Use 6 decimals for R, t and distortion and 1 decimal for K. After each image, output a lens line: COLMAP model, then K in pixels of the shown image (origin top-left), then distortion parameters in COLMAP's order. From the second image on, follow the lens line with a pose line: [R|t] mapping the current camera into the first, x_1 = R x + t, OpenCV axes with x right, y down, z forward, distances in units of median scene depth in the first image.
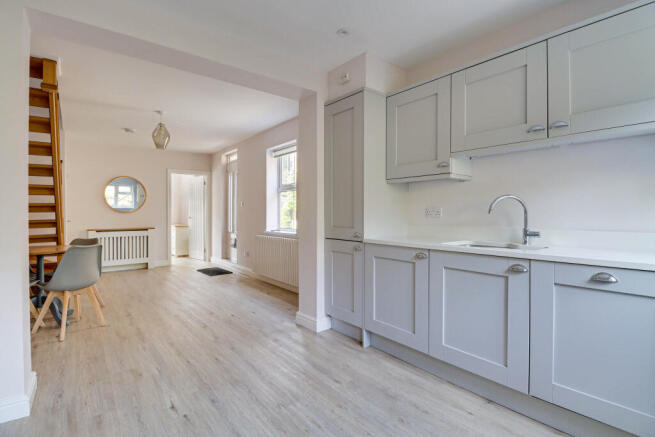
lens RADIAL K [[310.4, 0, 330.5], [0, 310.4, 213.9], [0, 0, 1]] dist [-0.015744, -0.004479]
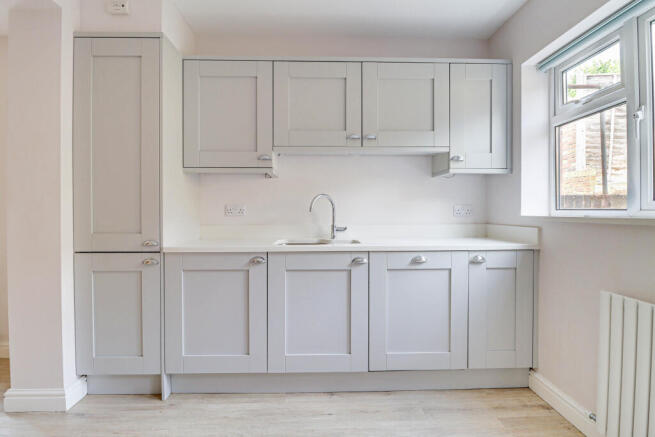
lens RADIAL K [[310.4, 0, 329.6], [0, 310.4, 212.0], [0, 0, 1]] dist [-0.015744, -0.004479]
pose [[0.606321, -0.005297, 0.795202, -0.196436], [0.004194, 0.999985, 0.003463, -0.001405], [-0.795209, 0.001235, 0.606335, 0.239596]]
